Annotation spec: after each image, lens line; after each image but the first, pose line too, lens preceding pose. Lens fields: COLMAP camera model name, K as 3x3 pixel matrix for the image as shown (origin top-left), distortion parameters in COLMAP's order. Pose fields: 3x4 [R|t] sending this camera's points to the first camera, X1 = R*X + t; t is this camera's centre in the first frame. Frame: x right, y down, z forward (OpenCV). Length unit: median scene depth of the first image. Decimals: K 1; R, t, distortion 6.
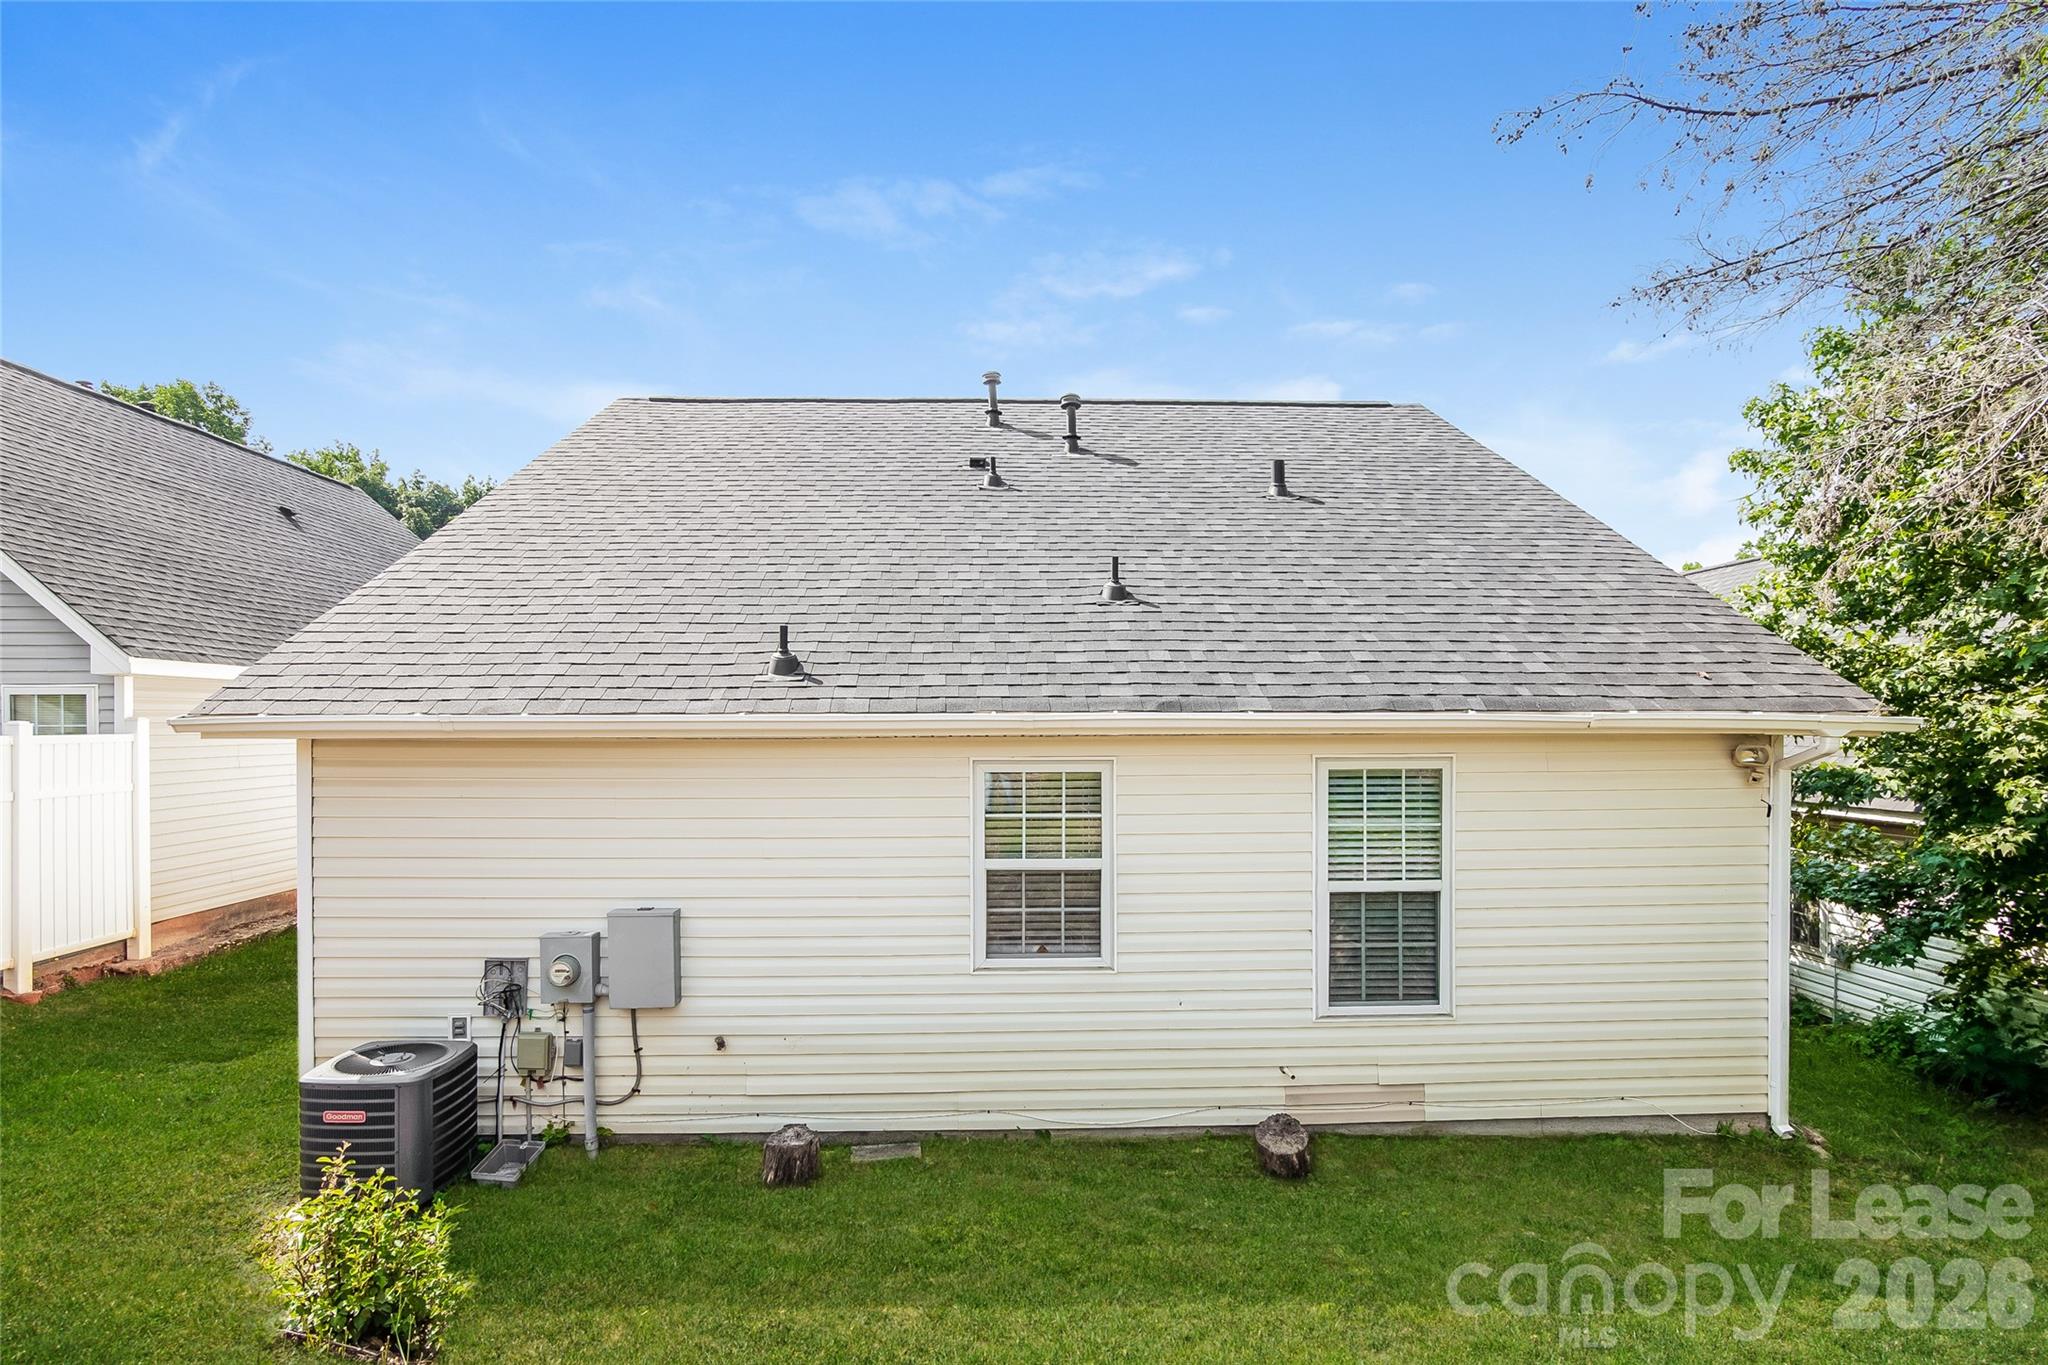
lens RADIAL K [[955.8, 0, 1023.8], [0, 955.8, 719.3], [0, 0, 1]] dist [-0.016205, -0.000087]
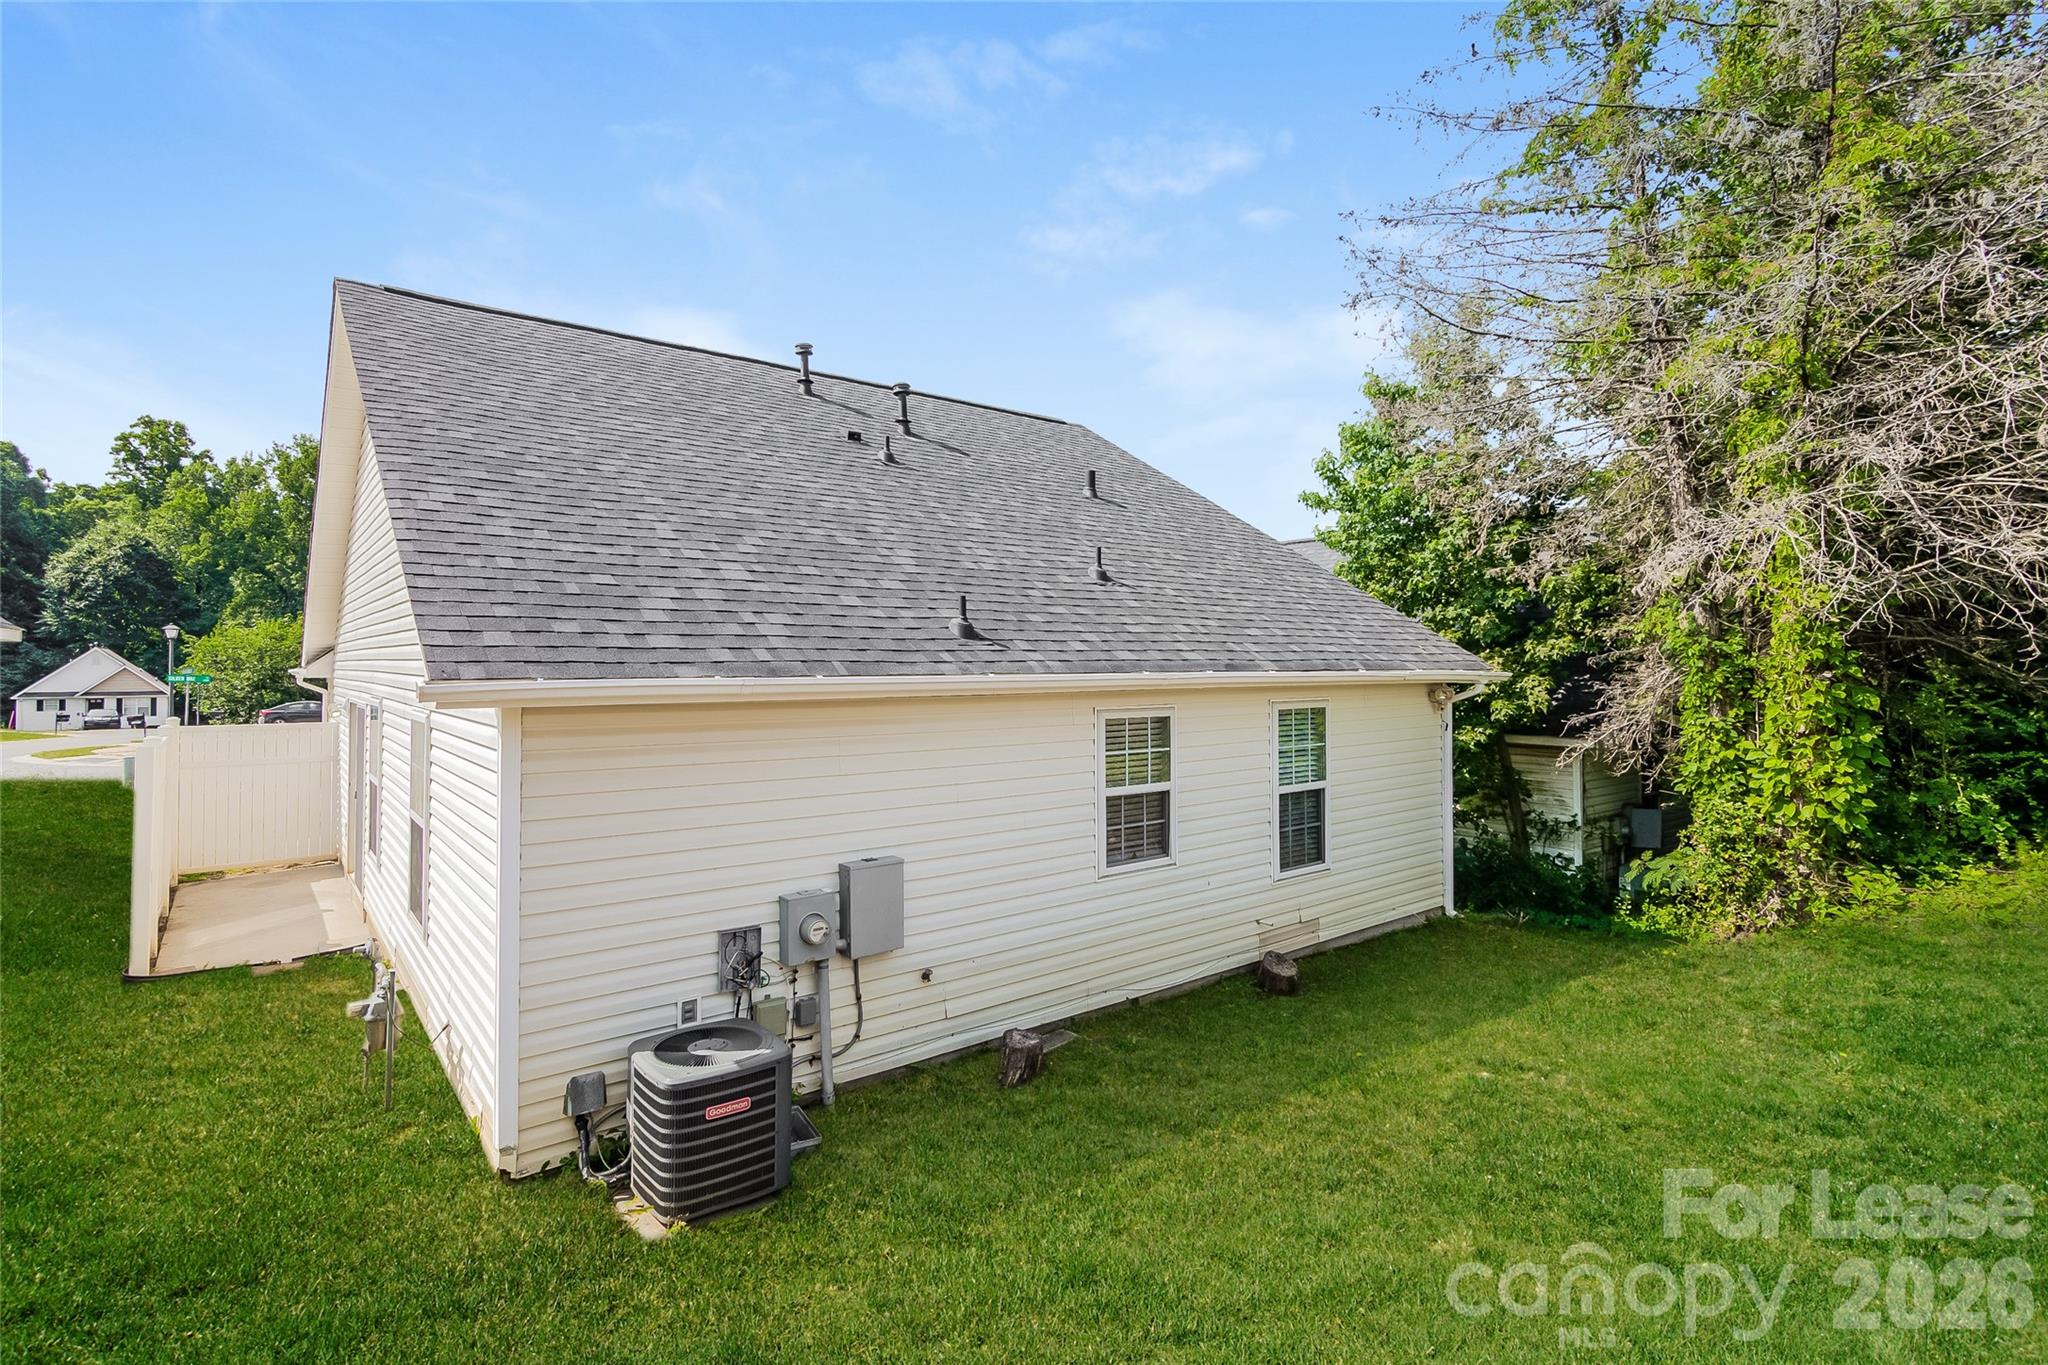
lens RADIAL K [[987.9, 0, 1021.9], [0, 987.9, 686.0], [0, 0, 1]] dist [-0.003127, -0.000526]
pose [[0.807929, -0.015636, 0.589073, -0.886238], [0.014866, 0.999871, 0.006149, 0.002800], [-0.589093, 0.003789, 0.808057, 0.018581]]
